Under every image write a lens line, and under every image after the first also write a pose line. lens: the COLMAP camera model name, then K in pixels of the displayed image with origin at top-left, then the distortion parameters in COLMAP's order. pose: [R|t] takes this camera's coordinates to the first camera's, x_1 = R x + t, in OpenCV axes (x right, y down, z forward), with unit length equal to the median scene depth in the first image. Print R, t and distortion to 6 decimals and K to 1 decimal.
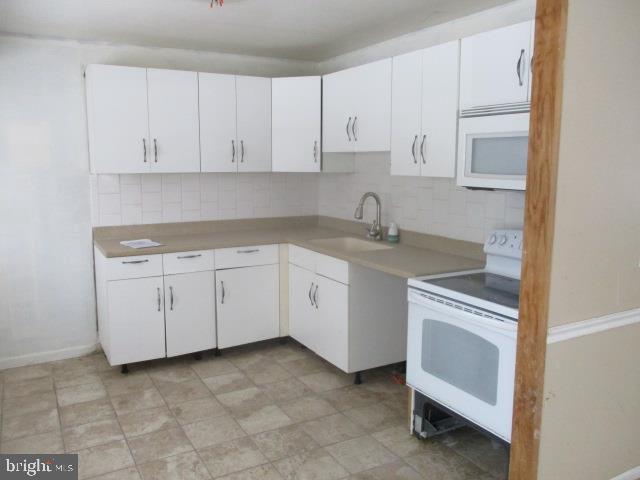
lens RADIAL K [[544.8, 0, 321.4], [0, 544.8, 236.9], [0, 0, 1]] dist [0.003665, -0.006949]
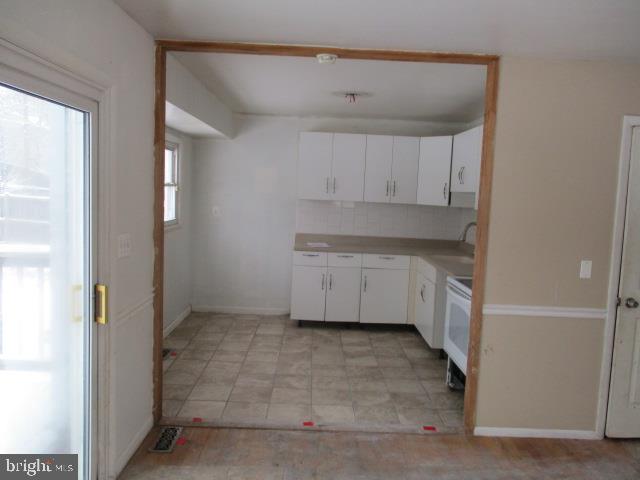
lens RADIAL K [[544.8, 0, 319.3], [0, 544.8, 241.2], [0, 0, 1]] dist [0.003665, -0.006949]
pose [[0.876759, 0.084355, -0.473474, 0.400648], [-0.111571, 0.993315, -0.029633, 0.046525], [0.467809, 0.078807, 0.880309, -0.358458]]
